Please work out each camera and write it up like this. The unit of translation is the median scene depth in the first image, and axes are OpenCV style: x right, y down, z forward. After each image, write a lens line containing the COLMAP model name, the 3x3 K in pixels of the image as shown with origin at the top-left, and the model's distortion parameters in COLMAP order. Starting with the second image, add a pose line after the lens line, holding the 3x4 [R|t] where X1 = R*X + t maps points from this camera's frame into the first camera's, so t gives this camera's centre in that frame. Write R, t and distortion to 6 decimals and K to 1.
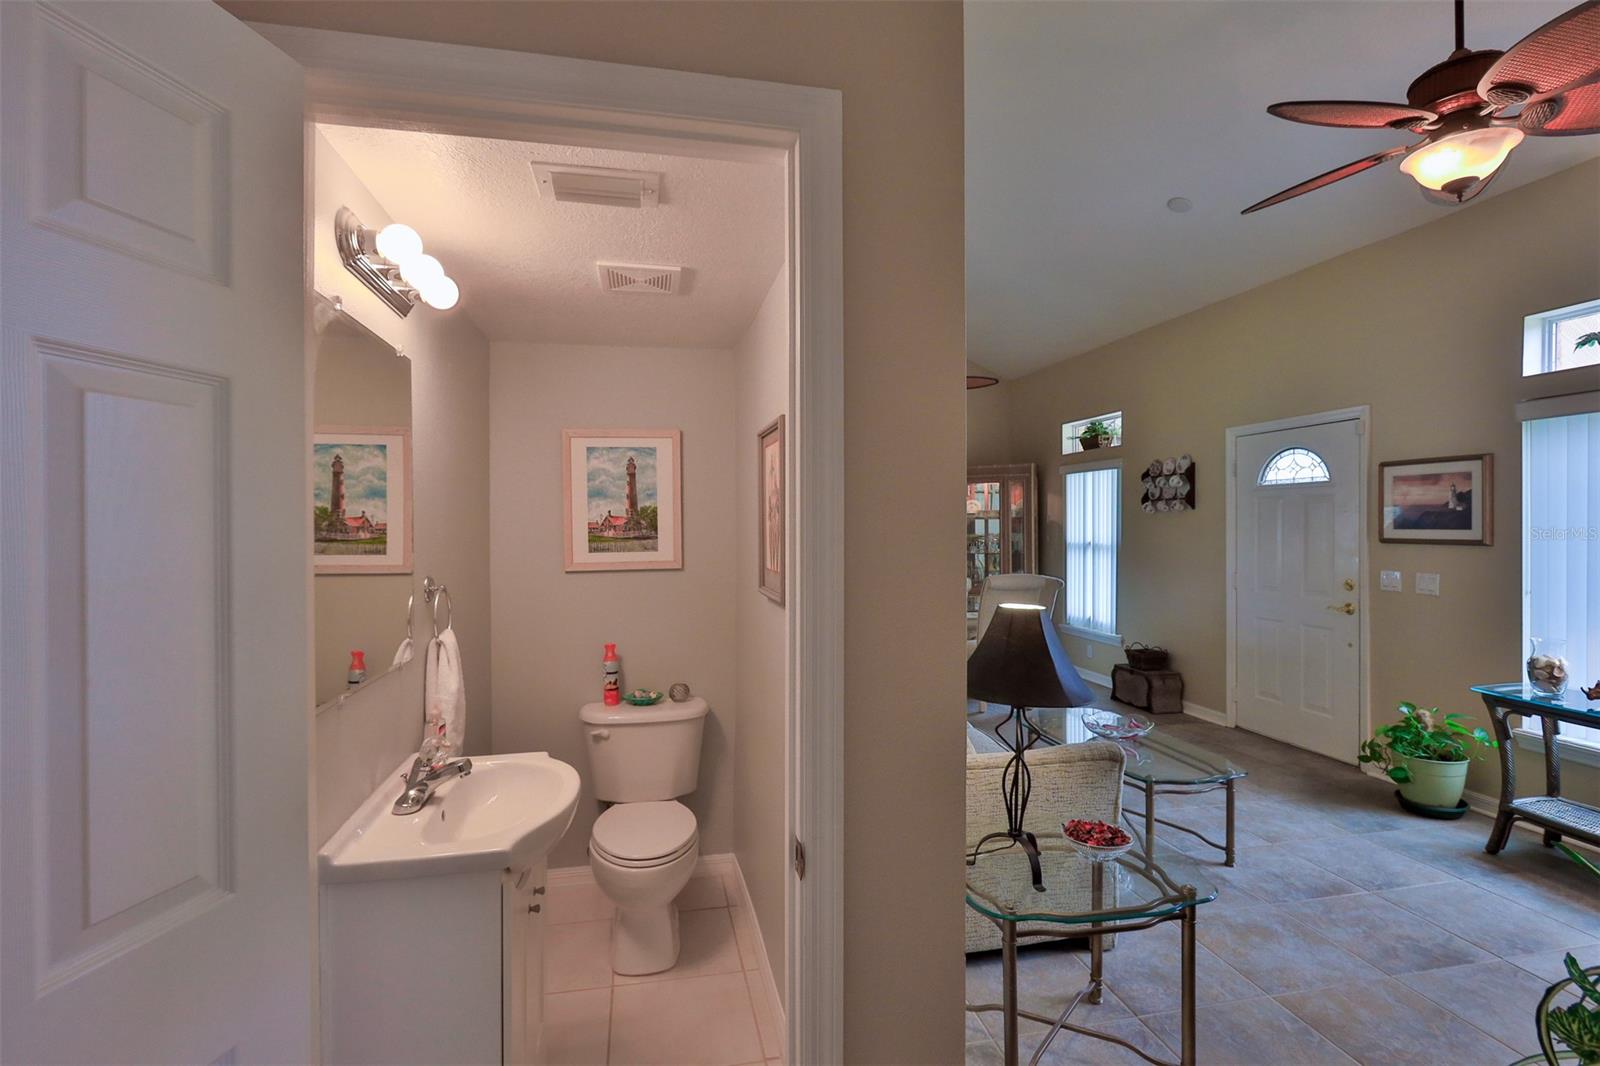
lens RADIAL K [[740.7, 0, 792.1], [0, 740.7, 527.7], [0, 0, 1]] dist [-0.008134, 0.001824]
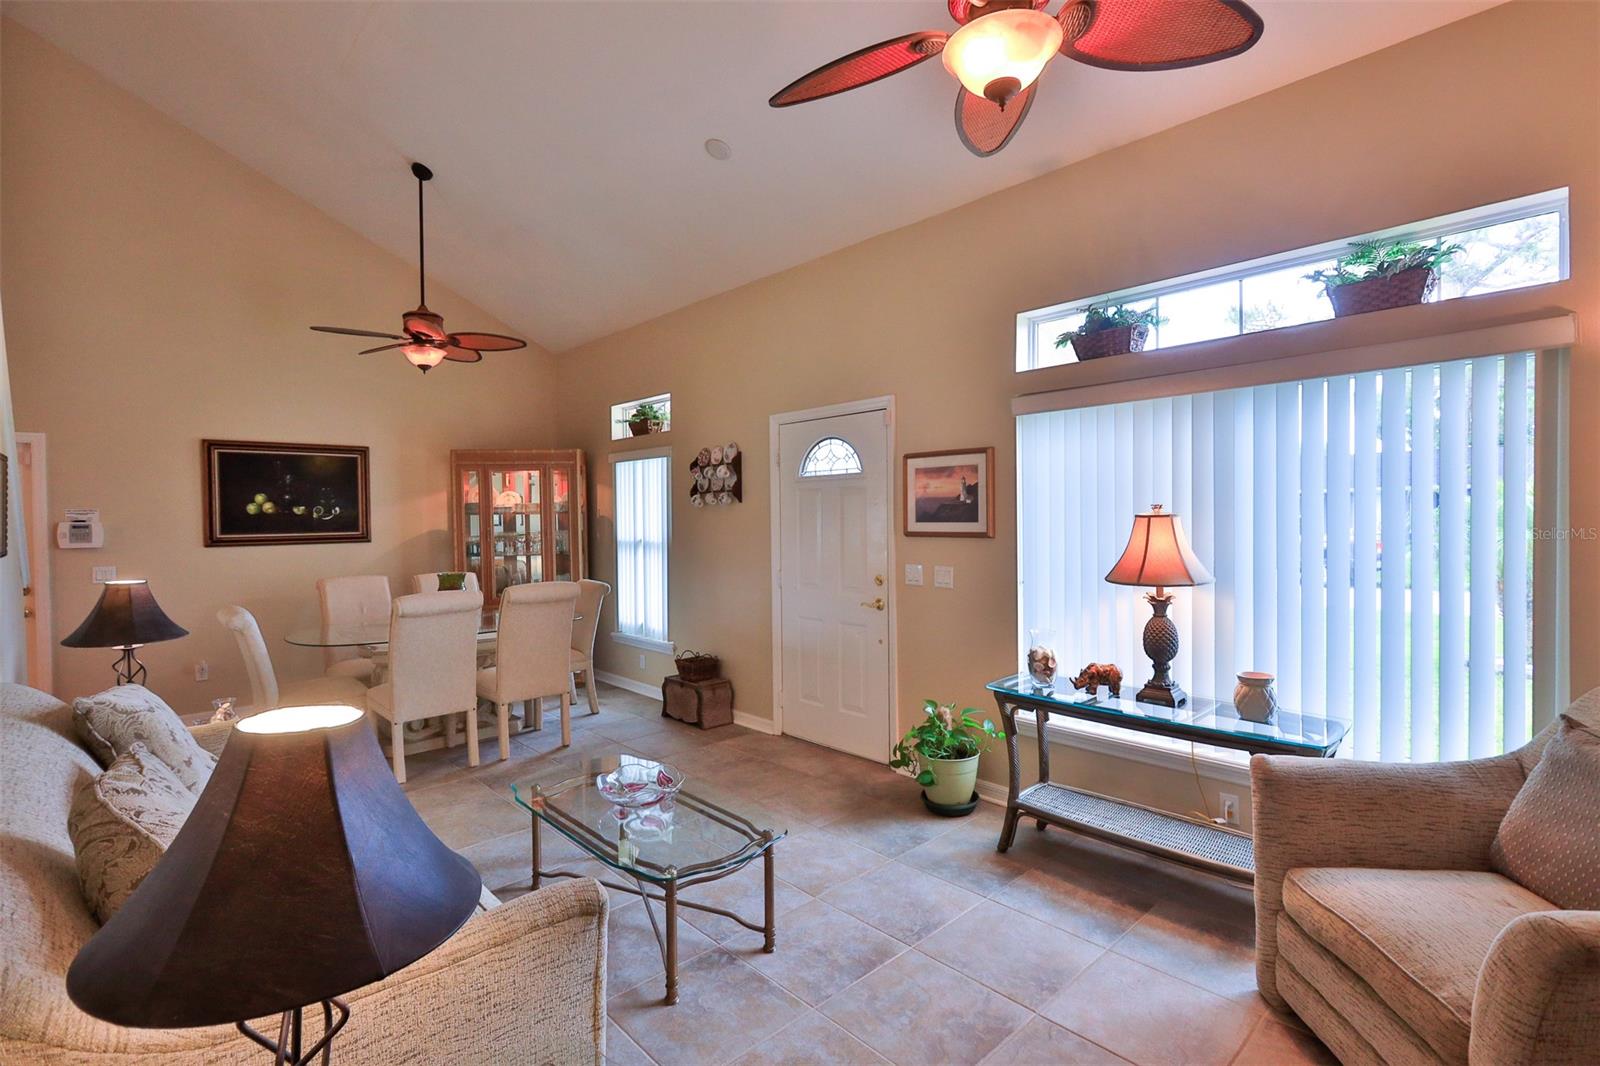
lens RADIAL K [[740.7, 0, 795.2], [0, 740.7, 531.7], [0, 0, 1]] dist [-0.008134, 0.001824]
pose [[0.853060, -0.017659, 0.521514, 0.172933], [0.011255, 0.999817, 0.015445, -0.002694], [-0.521691, -0.007306, 0.853103, 0.255527]]
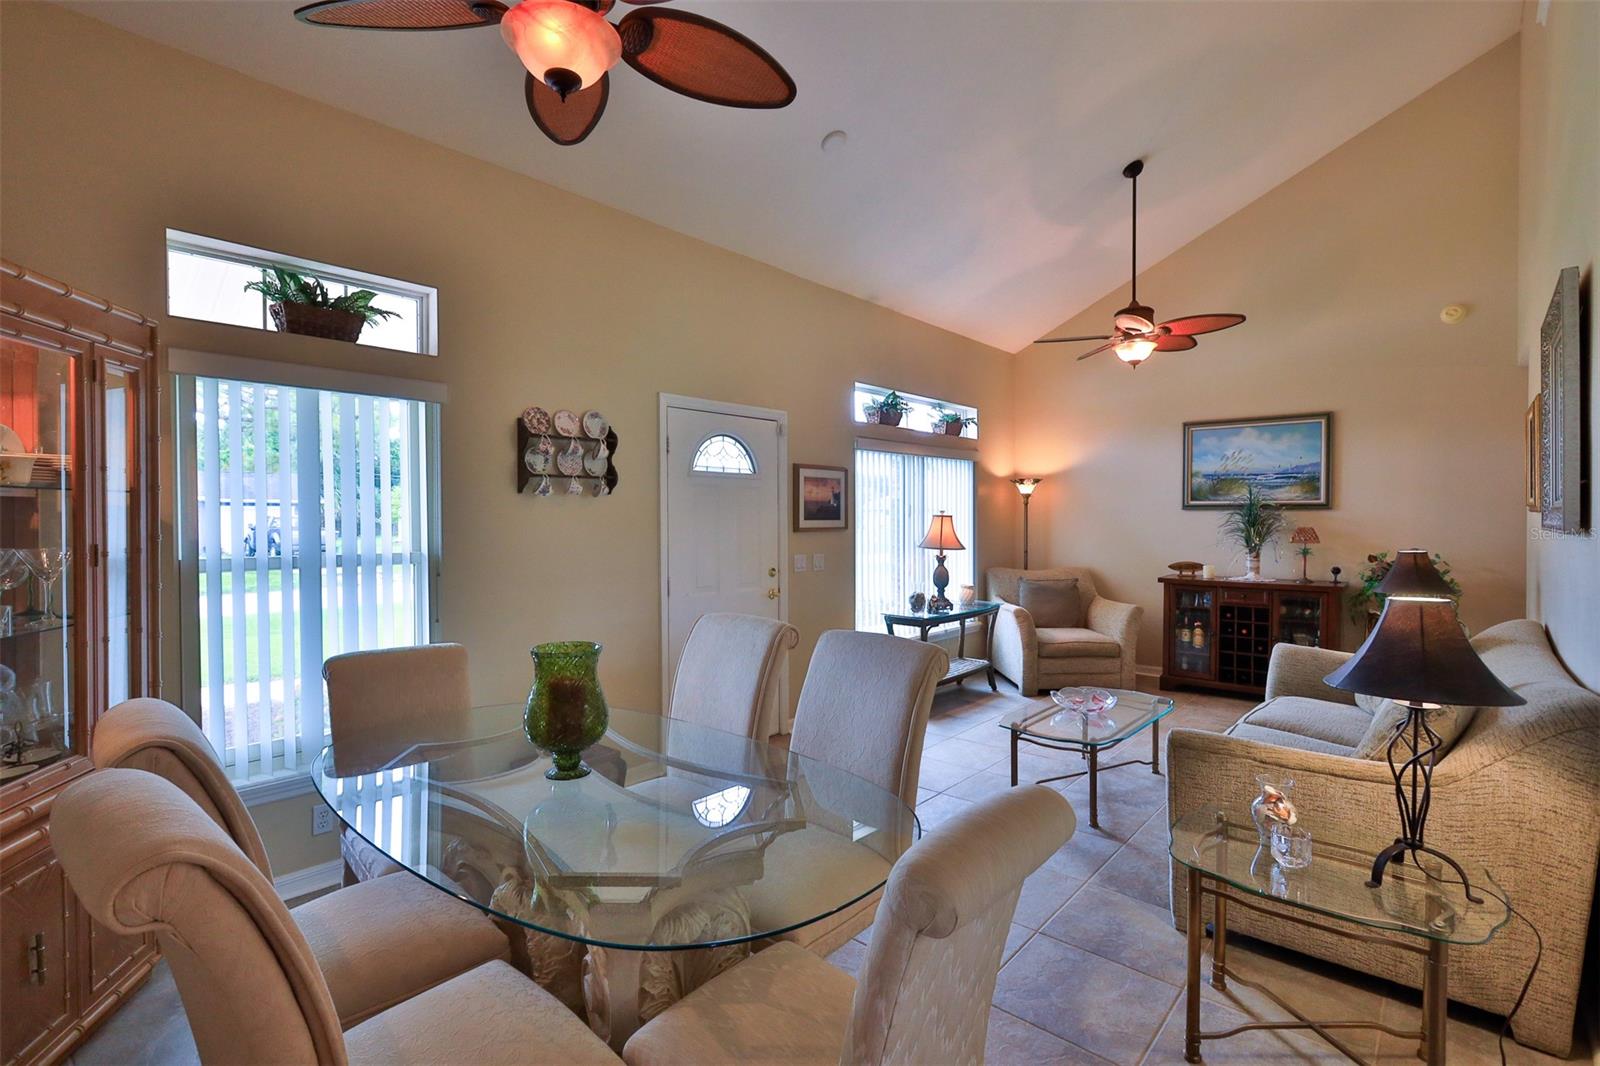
lens RADIAL K [[740.7, 0, 799.6], [0, 740.7, 524.2], [0, 0, 1]] dist [-0.008134, 0.001824]
pose [[-0.600189, -0.006365, 0.799833, -0.166380], [0.007779, 0.999875, 0.013795, -0.008522], [-0.799820, 0.014501, -0.600064, 1.856806]]
